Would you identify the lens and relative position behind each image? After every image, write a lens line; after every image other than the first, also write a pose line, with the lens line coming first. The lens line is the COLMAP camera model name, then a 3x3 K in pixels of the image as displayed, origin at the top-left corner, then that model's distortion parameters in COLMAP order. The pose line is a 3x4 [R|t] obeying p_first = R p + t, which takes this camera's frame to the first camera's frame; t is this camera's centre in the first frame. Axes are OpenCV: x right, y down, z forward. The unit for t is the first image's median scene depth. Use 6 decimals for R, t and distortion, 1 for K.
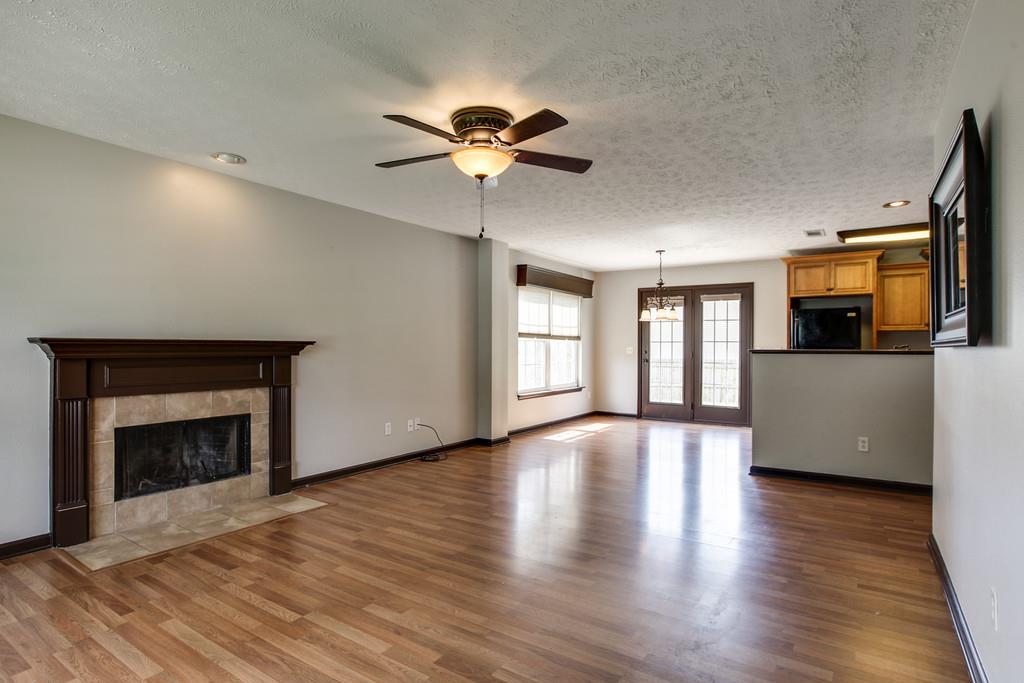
lens RADIAL K [[542.3, 0, 510.3], [0, 542.3, 342.7], [0, 0, 1]] dist [-0.045204, 0.023059]
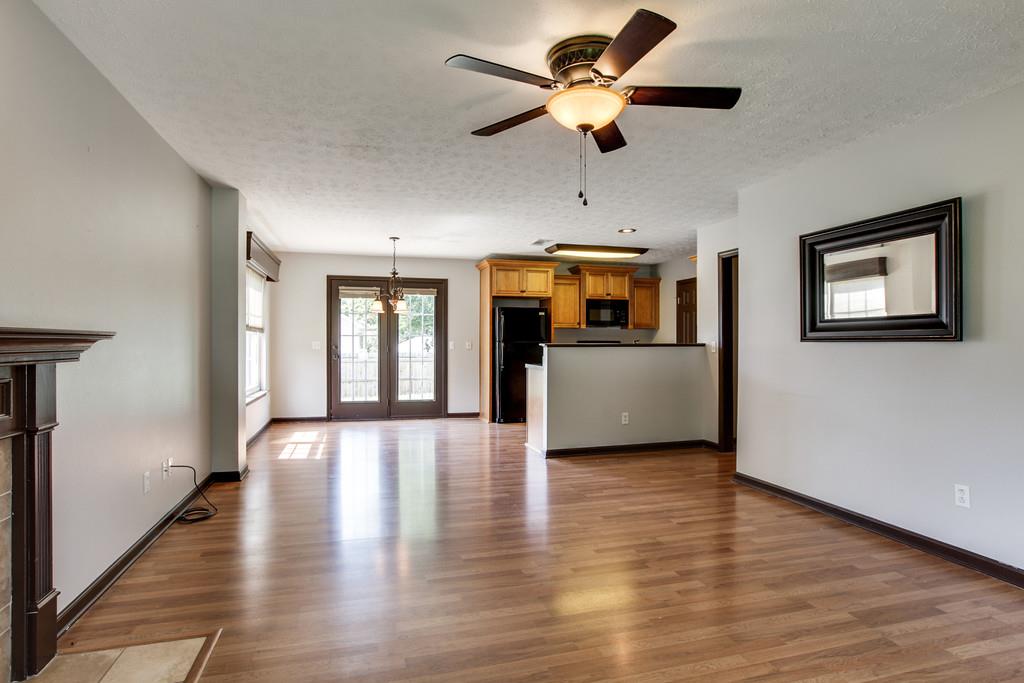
lens RADIAL K [[542.3, 0, 514.5], [0, 542.3, 337.6], [0, 0, 1]] dist [-0.045204, 0.023059]
pose [[0.635452, 0.001046, 0.772139, -0.502567], [-0.003959, 0.999990, 0.001903, -0.001266], [-0.772130, -0.004266, 0.635450, 0.402473]]
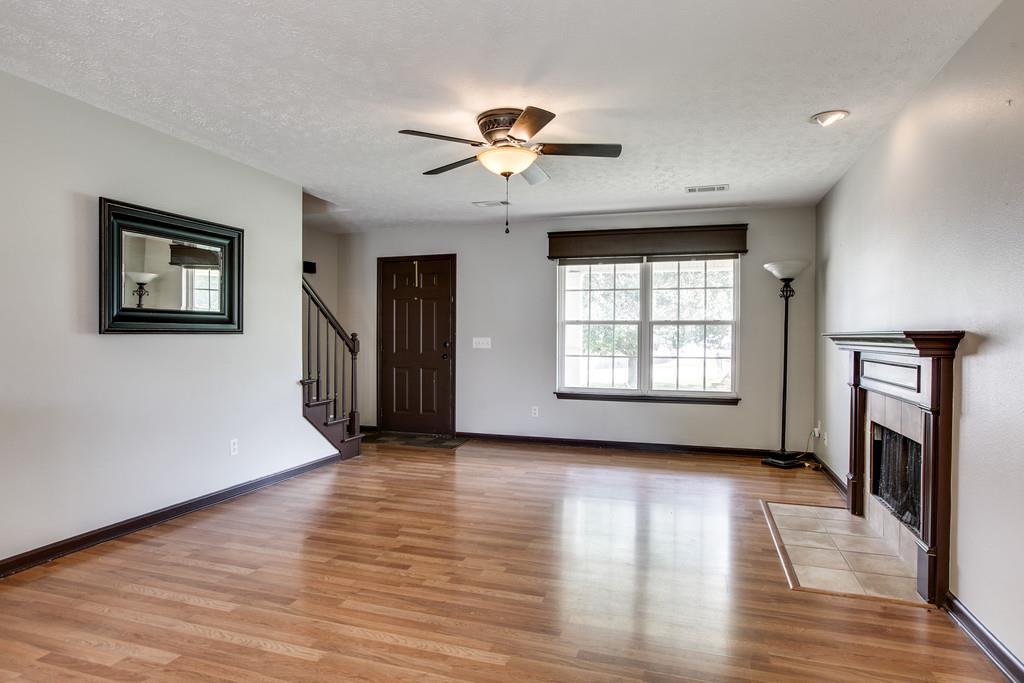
lens RADIAL K [[591.3, 0, 505.5], [0, 591.3, 340.4], [0, 0, 1]] dist [-0.040149, 0.031875]
pose [[-0.964522, -0.006837, -0.263915, 0.171895], [-0.007314, 0.999973, 0.000825, 0.008392], [0.263902, 0.002726, -0.964546, 1.449078]]
